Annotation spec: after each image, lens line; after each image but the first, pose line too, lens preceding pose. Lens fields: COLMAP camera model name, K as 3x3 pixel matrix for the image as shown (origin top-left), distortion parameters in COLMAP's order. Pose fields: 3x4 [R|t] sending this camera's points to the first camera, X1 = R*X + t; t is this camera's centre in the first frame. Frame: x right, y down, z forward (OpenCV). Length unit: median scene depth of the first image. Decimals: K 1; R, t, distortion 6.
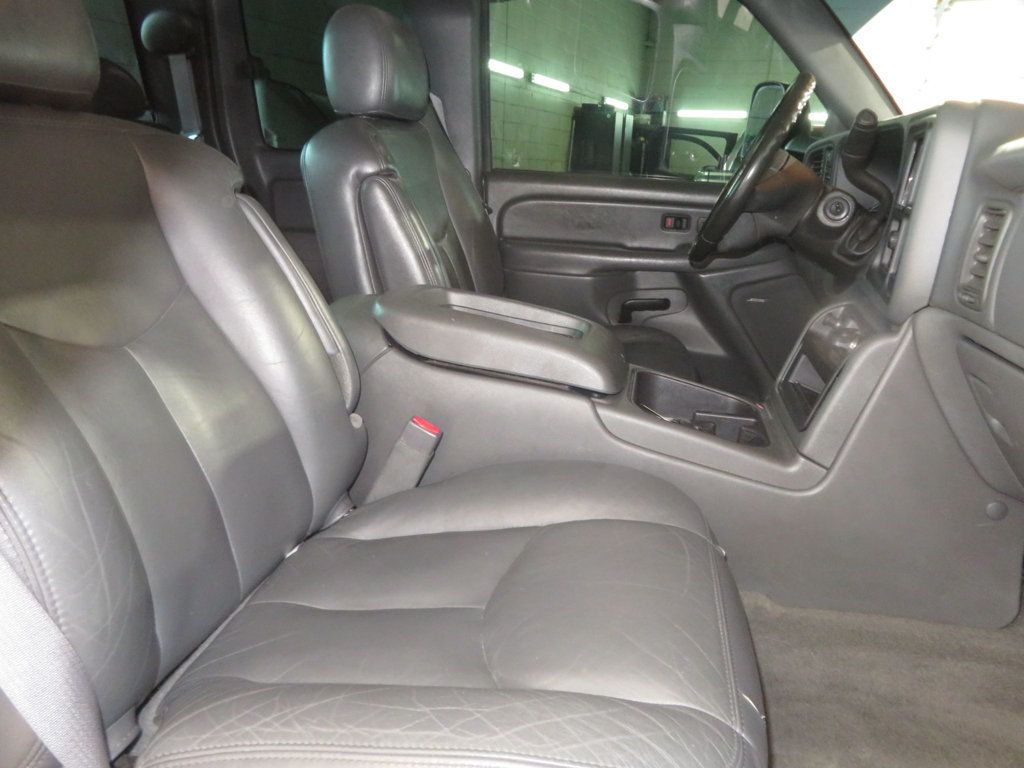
lens RADIAL K [[735.6, 0, 512.6], [0, 735.6, 378.5], [0, 0, 1]] dist [0.001355, 0.005073]
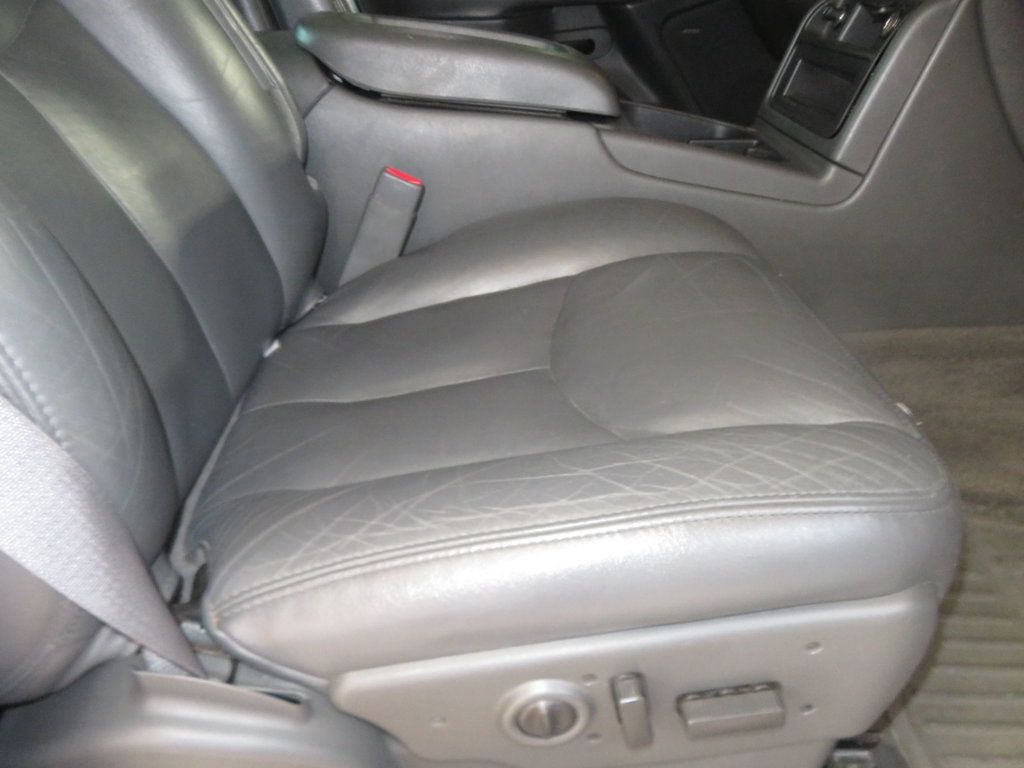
lens RADIAL K [[744.1, 0, 515.3], [0, 744.1, 375.9], [0, 0, 1]] dist [0.014803, 0.003021]
pose [[0.976224, -0.149698, 0.156768, -0.129248], [0.105858, 0.960367, 0.257856, 0.062290], [-0.189156, -0.235130, 0.953380, 0.127207]]
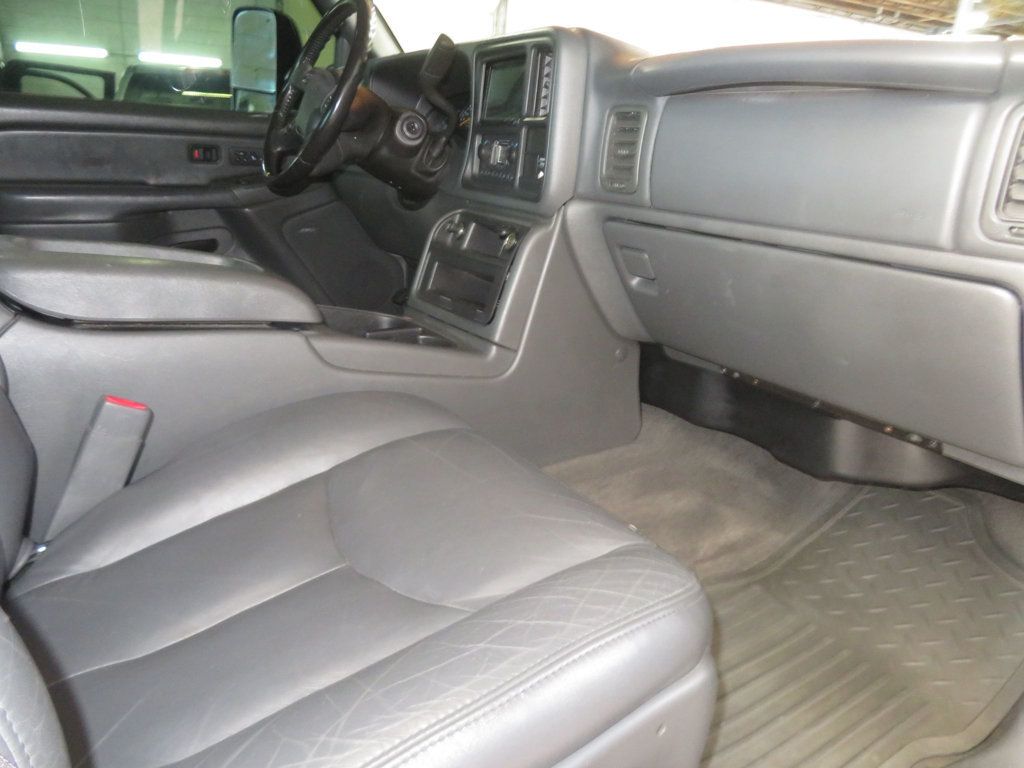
lens RADIAL K [[729.6, 0, 515.9], [0, 729.6, 376.1], [0, 0, 1]] dist [-0.008375, 0.003486]
pose [[0.718081, -0.224540, 0.658742, -0.261037], [0.180227, 0.974231, 0.135616, 0.005584], [-0.672218, 0.021339, 0.740045, 0.130509]]
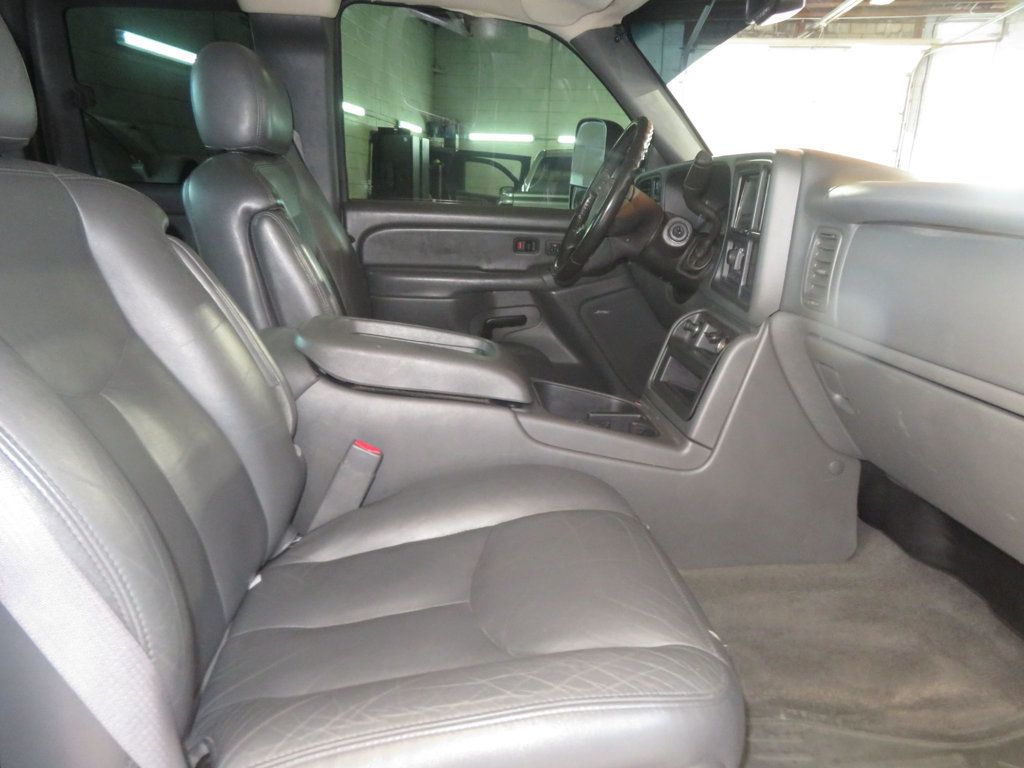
lens RADIAL K [[729.6, 0, 515.9], [0, 729.6, 376.1], [0, 0, 1]] dist [-0.008375, 0.003486]
pose [[0.963868, -0.076050, 0.255292, -0.140418], [0.083246, 0.996376, -0.017486, -0.001756], [-0.253037, 0.038106, 0.966706, -0.060181]]
